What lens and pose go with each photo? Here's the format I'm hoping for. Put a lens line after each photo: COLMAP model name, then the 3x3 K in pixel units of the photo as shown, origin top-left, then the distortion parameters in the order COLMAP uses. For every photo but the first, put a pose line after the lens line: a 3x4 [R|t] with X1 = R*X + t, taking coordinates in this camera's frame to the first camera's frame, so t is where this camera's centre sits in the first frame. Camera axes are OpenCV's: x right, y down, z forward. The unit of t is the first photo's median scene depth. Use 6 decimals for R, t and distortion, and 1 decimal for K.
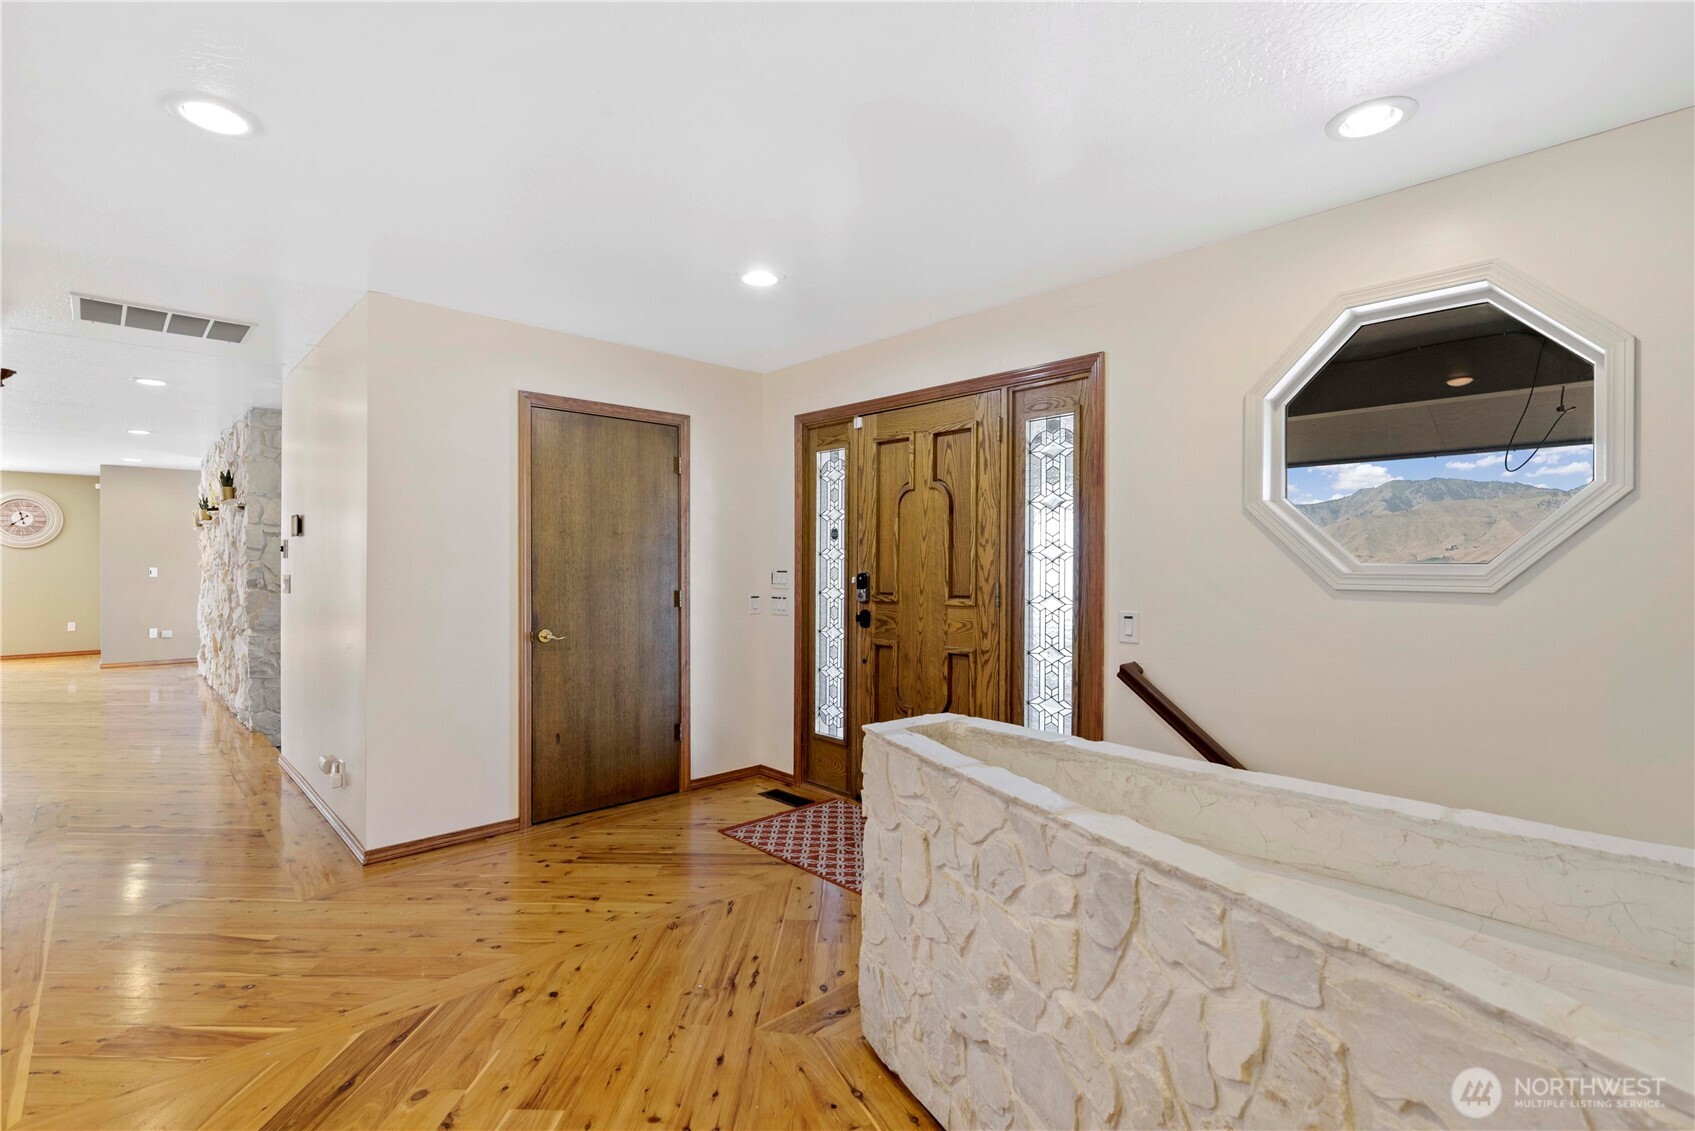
lens RADIAL K [[788.7, 0, 851.2], [0, 788.7, 565.8], [0, 0, 1]] dist [-0.000203, -0.000047]
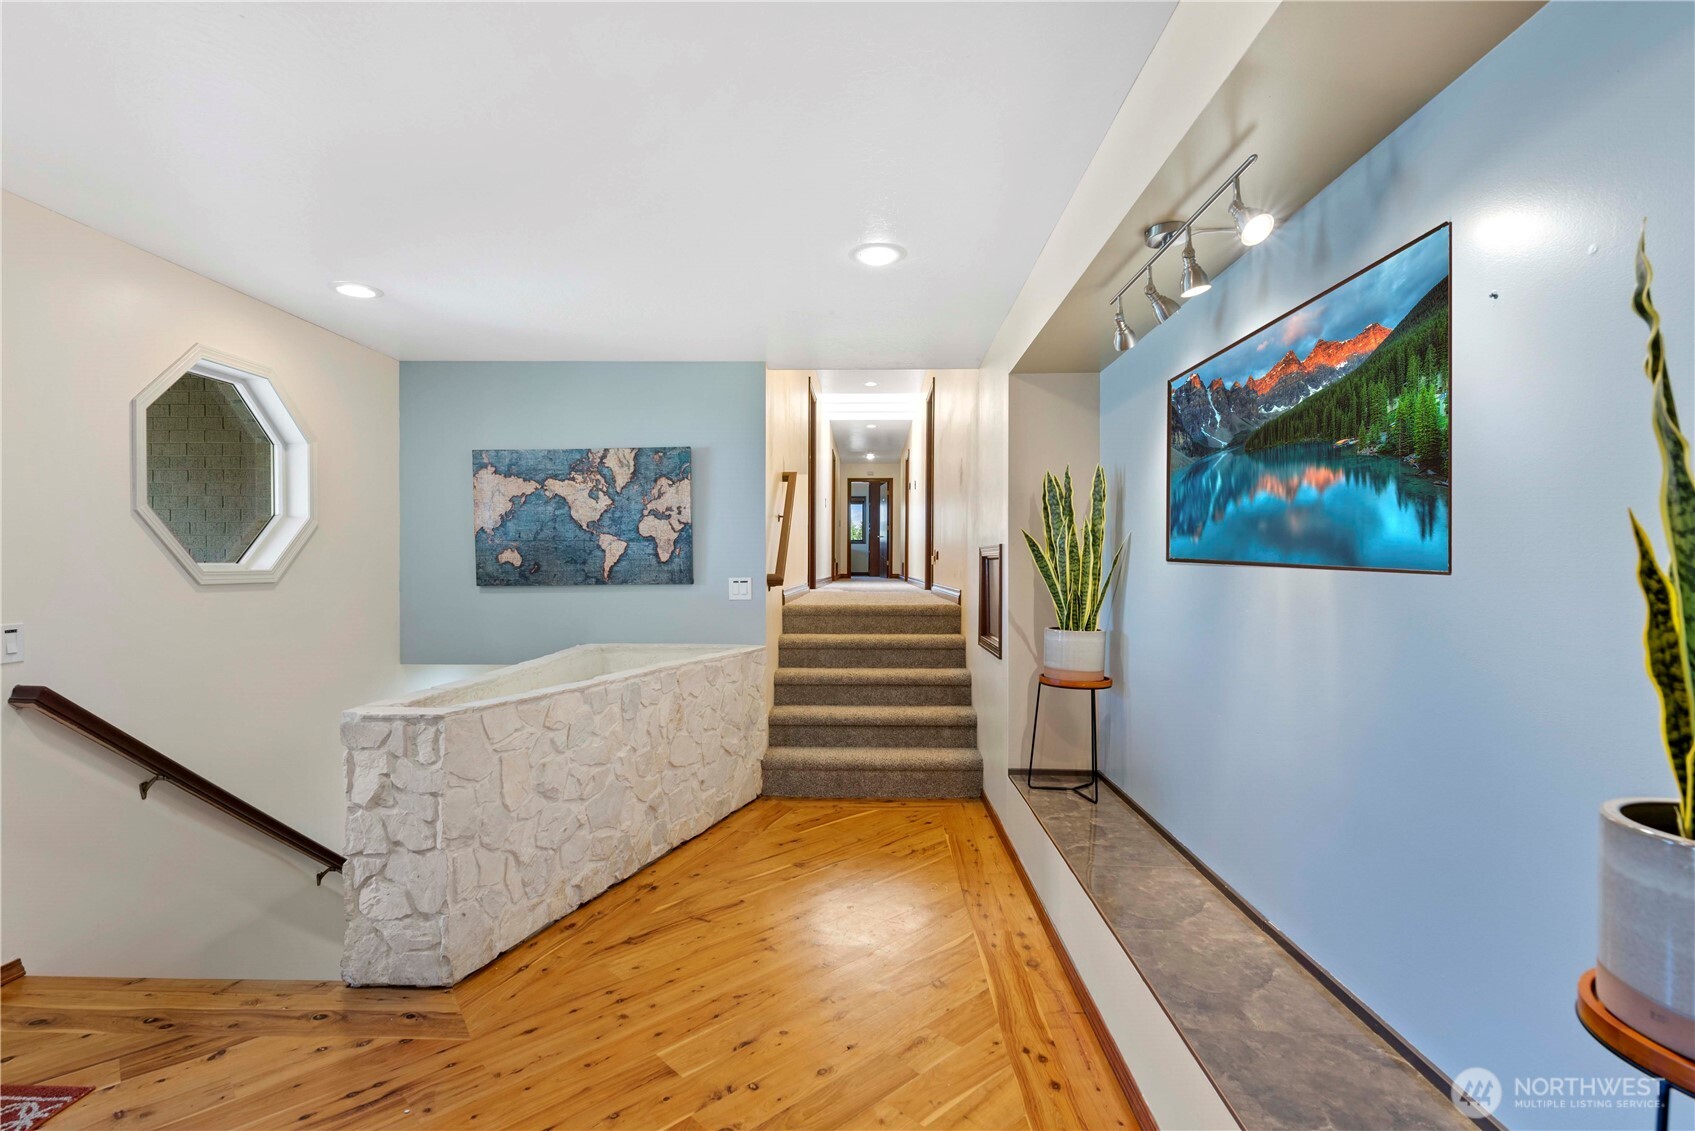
lens RADIAL K [[788.7, 0, 848.0], [0, 788.7, 567.3], [0, 0, 1]] dist [-0.000203, -0.000047]
pose [[-0.710914, -0.005848, 0.703255, -1.142290], [-0.000437, 0.999969, 0.007874, -0.009823], [-0.703279, 0.005290, -0.710894, 1.361866]]
